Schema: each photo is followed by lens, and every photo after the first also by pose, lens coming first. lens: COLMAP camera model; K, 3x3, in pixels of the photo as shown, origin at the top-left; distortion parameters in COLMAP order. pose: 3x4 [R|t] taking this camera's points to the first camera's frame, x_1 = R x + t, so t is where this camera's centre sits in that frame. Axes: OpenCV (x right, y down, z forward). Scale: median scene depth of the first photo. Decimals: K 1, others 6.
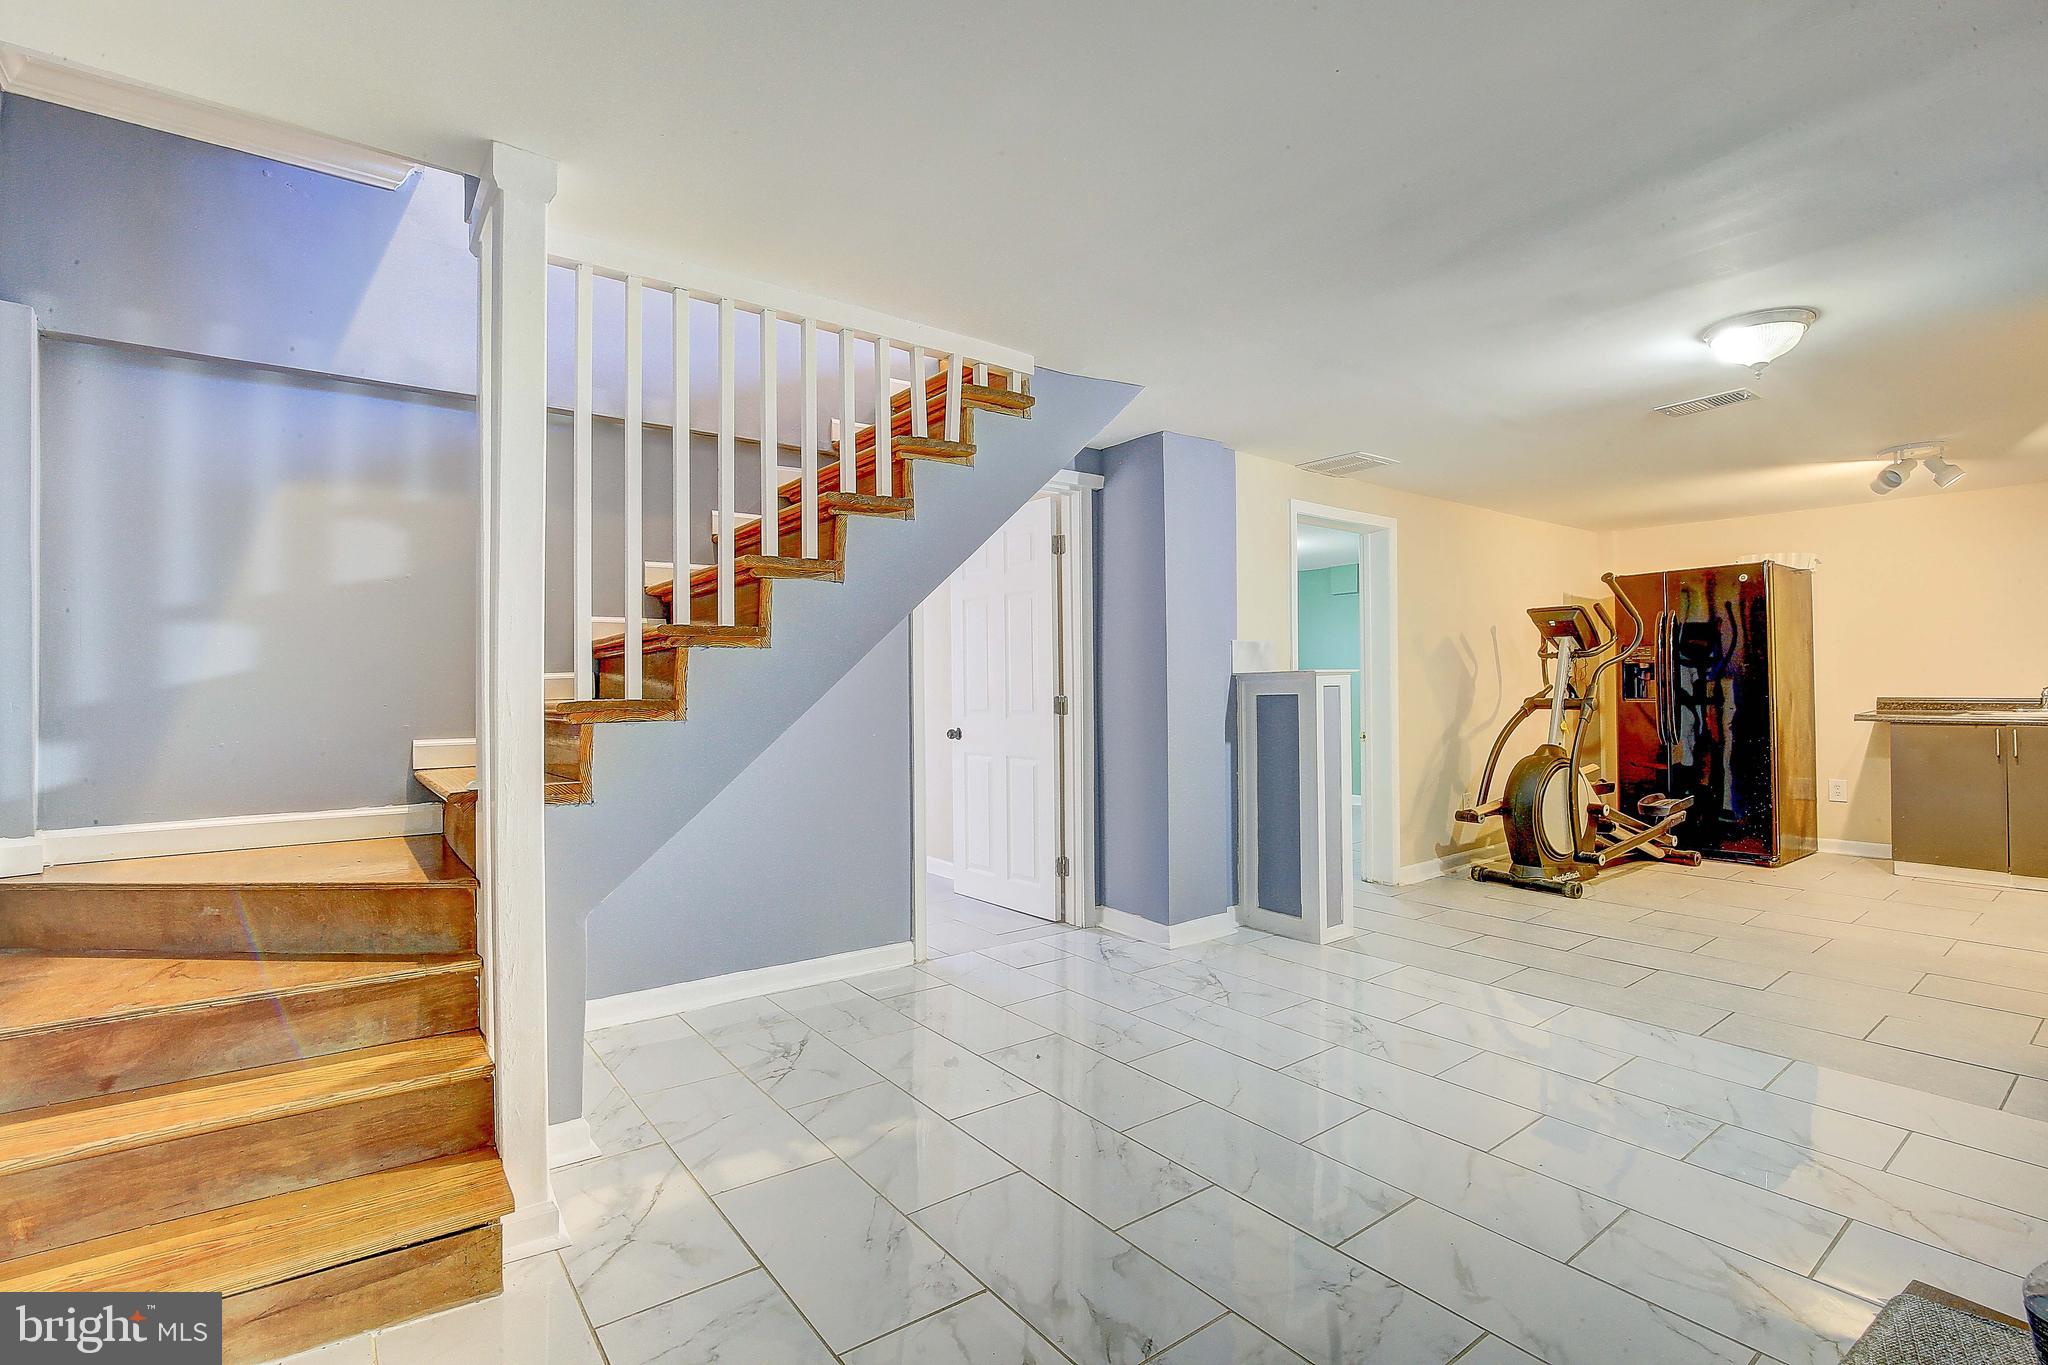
lens RADIAL K [[948.4, 0, 1006.4], [0, 948.4, 679.4], [0, 0, 1]] dist [-0.036439, 0.008787]
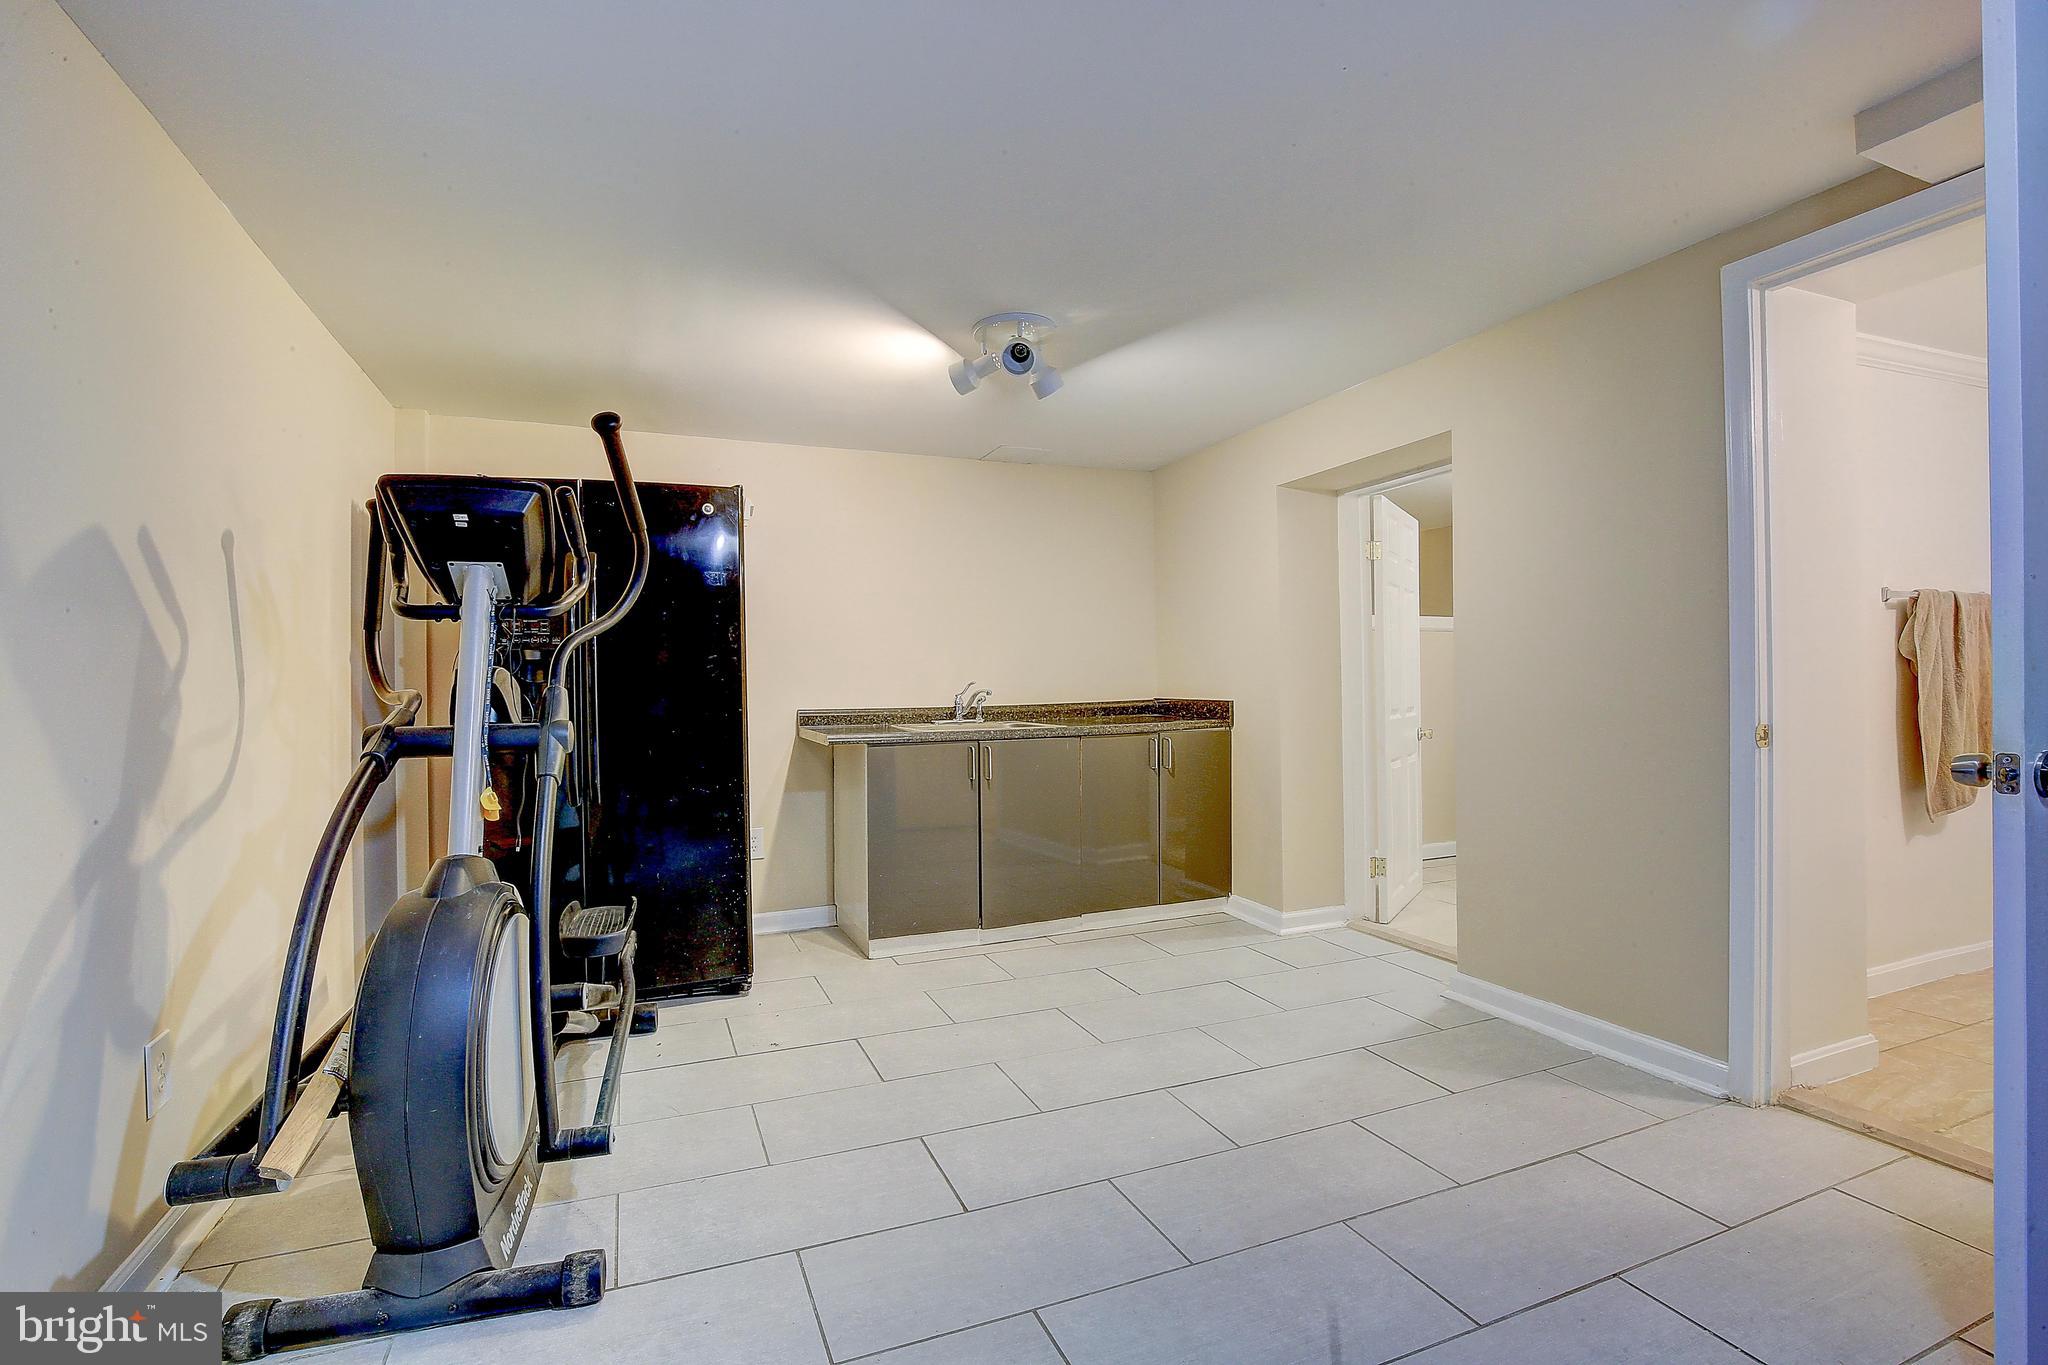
lens RADIAL K [[948.4, 0, 1006.4], [0, 948.4, 679.4], [0, 0, 1]] dist [-0.036439, 0.008787]
pose [[0.253298, 0.011460, 0.967320, 0.281082], [0.005055, 0.999901, -0.013170, 0.007479], [-0.967375, 0.008226, 0.253215, 0.694813]]
